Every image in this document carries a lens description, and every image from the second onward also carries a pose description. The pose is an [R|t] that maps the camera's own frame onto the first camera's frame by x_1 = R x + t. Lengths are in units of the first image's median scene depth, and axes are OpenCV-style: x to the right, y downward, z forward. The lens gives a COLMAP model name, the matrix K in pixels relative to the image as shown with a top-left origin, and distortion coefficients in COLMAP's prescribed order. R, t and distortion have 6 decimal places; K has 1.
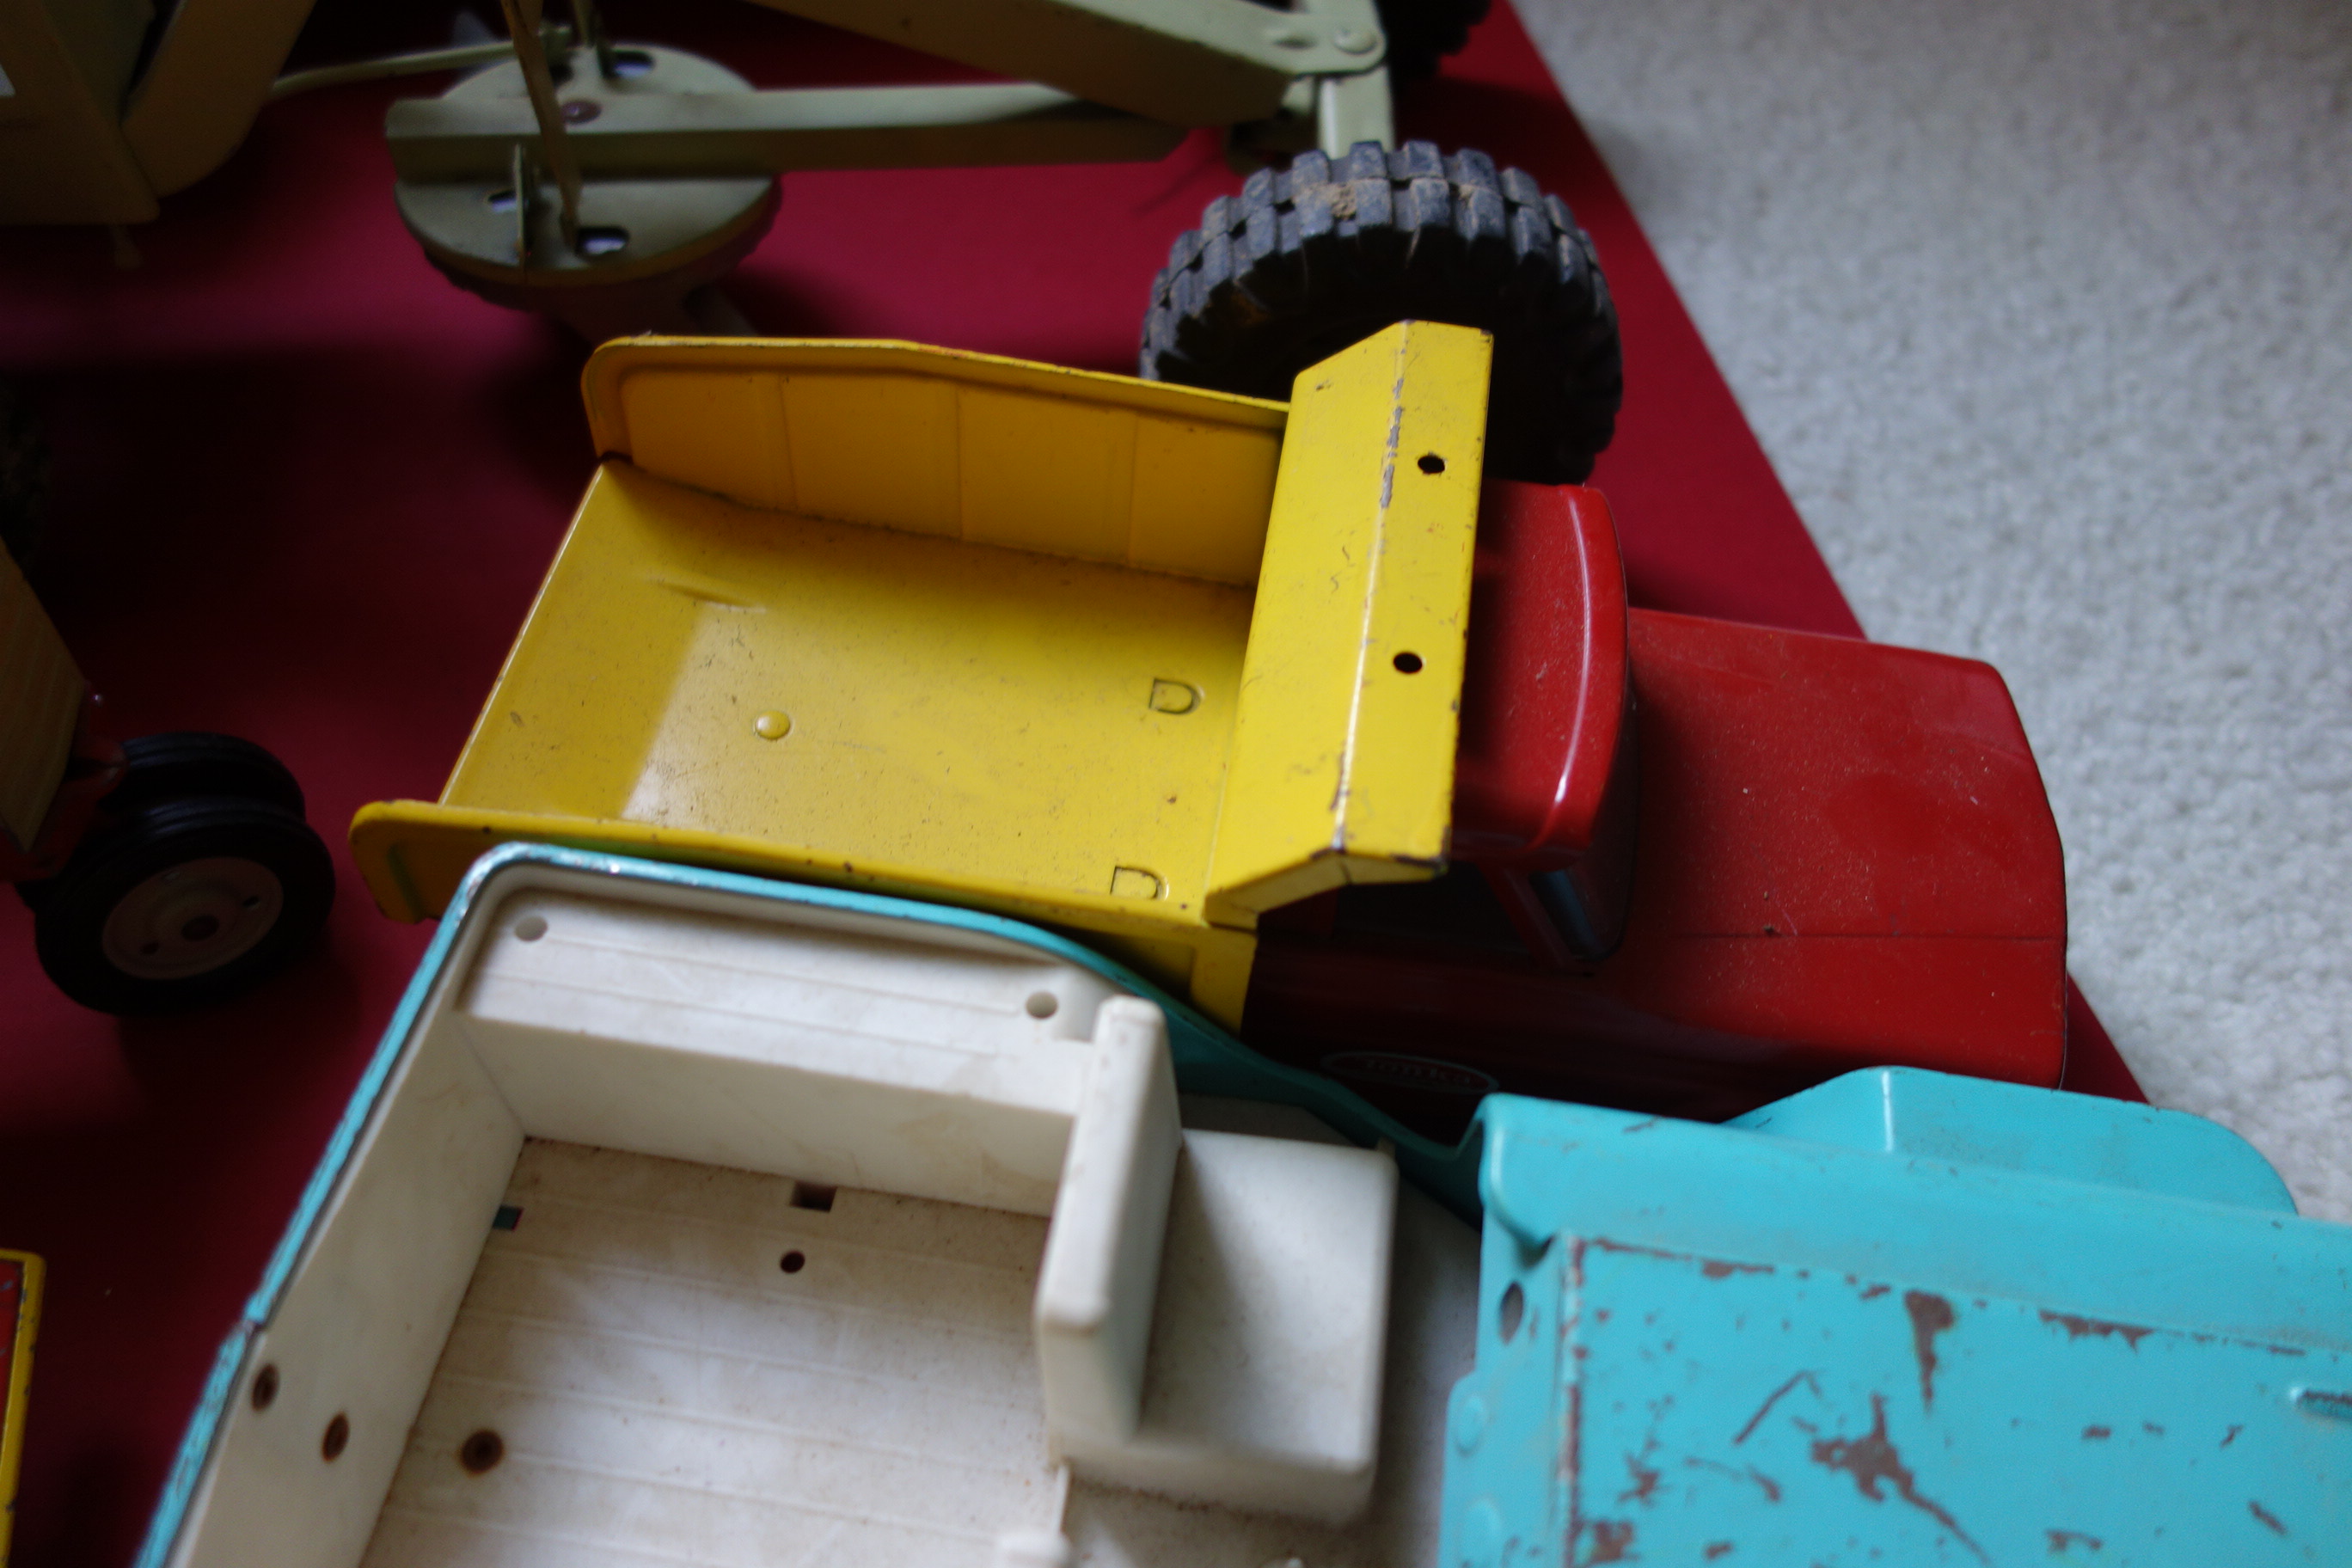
lens RADIAL K [[1849.7, 0, 1171.0], [0, 1849.7, 781.2], [0, 0, 1]] dist [0.007583, -0.004198]
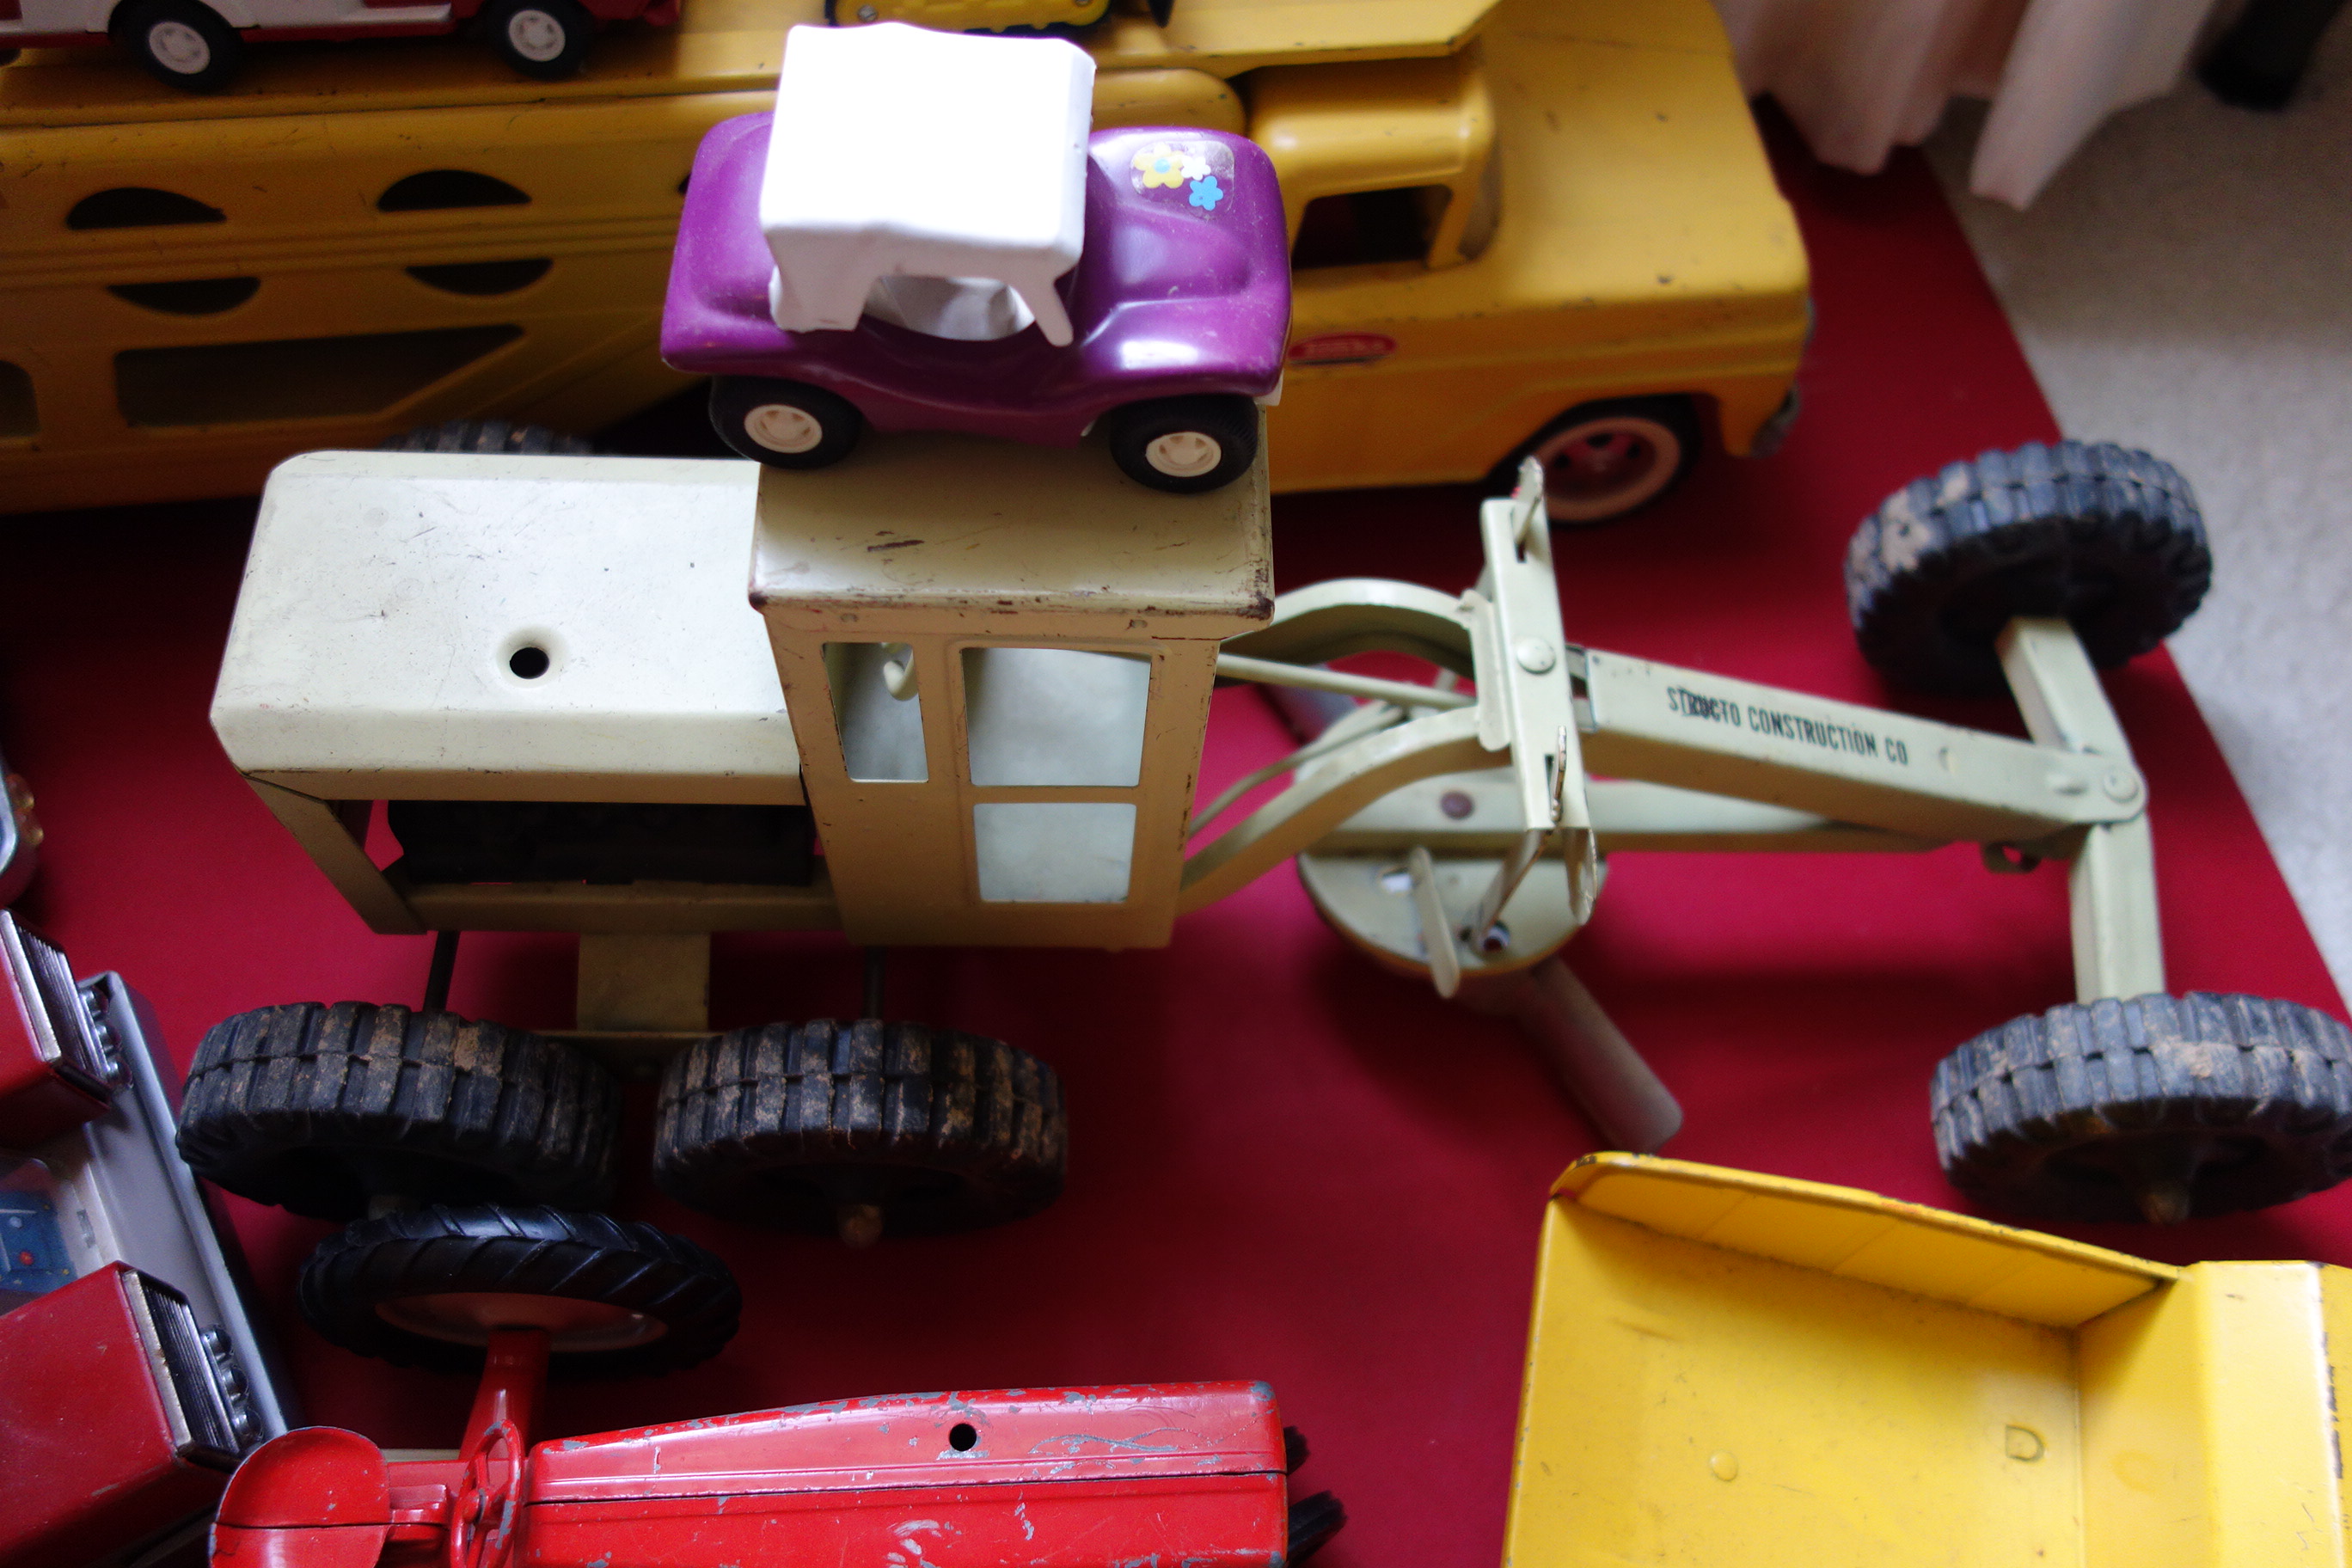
lens RADIAL K [[1840.2, 0, 1176.0], [0, 1840.2, 784.0], [0, 0, 1]] dist [0.011180, -0.010635]
pose [[0.997912, 0.062264, -0.017189, -0.662413], [-0.060278, 0.993299, 0.098606, -0.662677], [0.023214, -0.097364, 0.994978, -0.252169]]
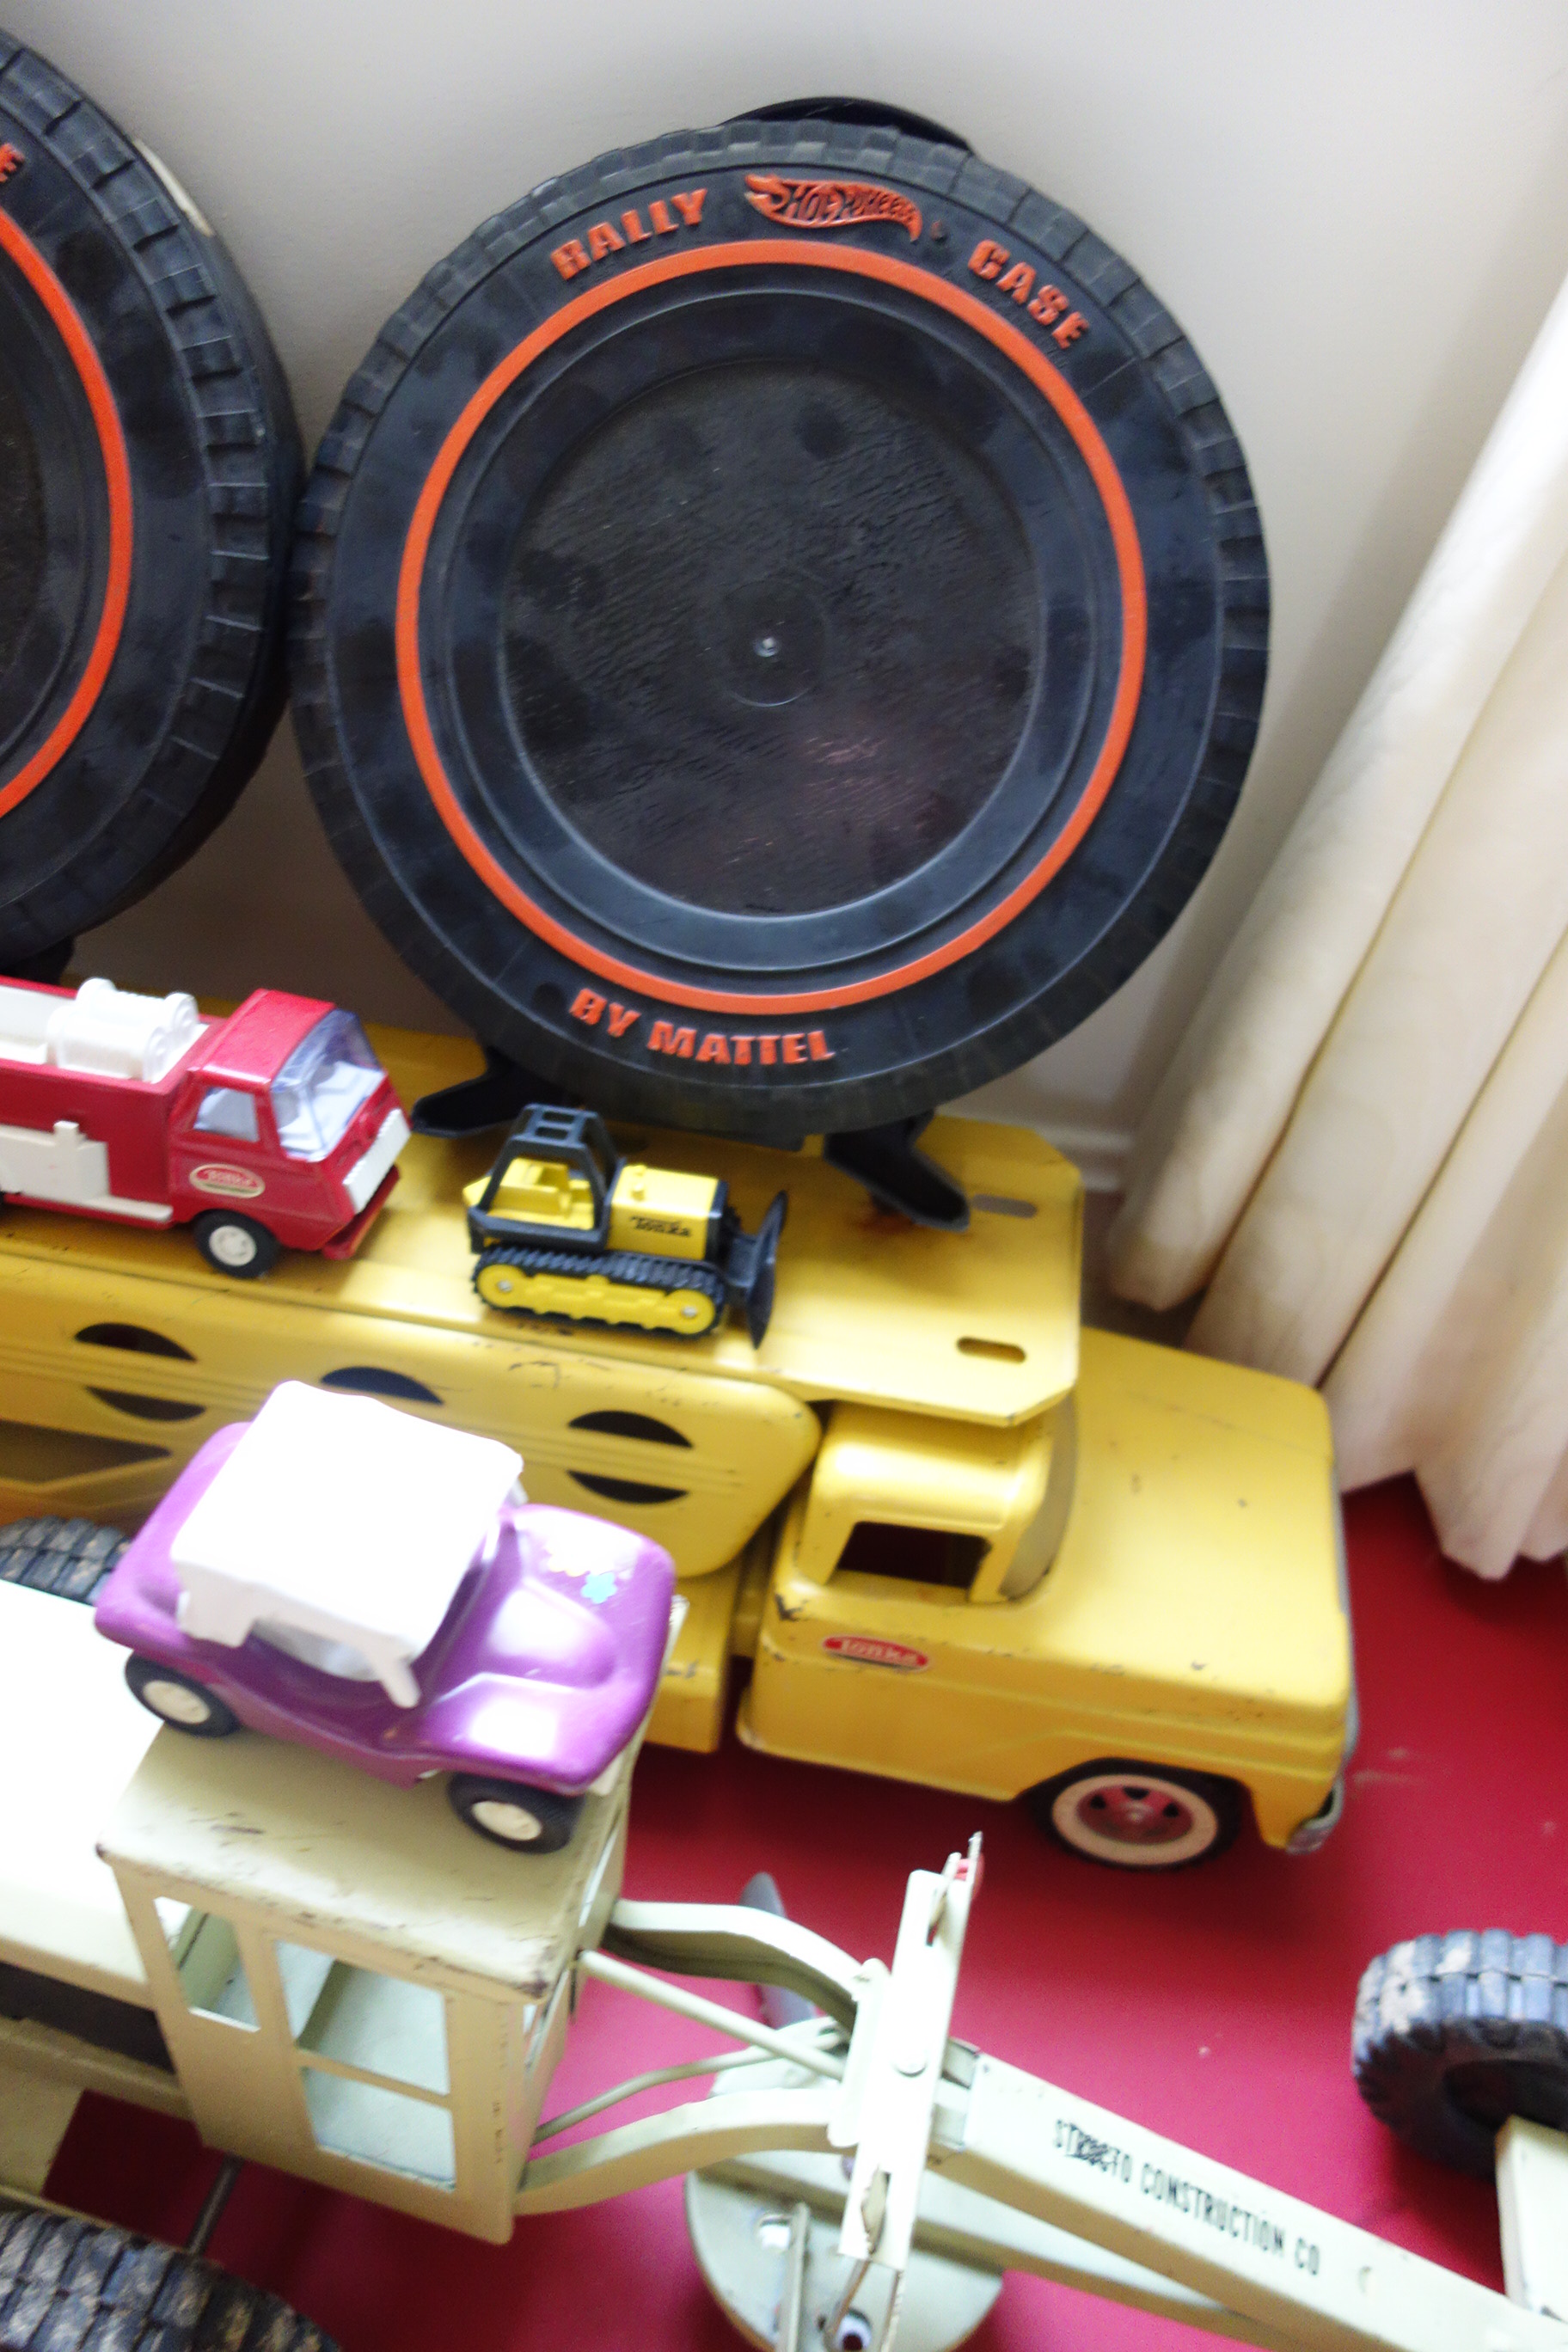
lens RADIAL K [[1840.2, 0, 784.0], [0, 1840.2, 1176.0], [0, 0, 1]] dist [0.011180, -0.010635]
pose [[0.941252, 0.265421, -0.208800, -0.393544], [-0.309025, 0.926301, -0.215569, -0.922696], [0.136195, 0.267429, 0.953904, -0.359852]]
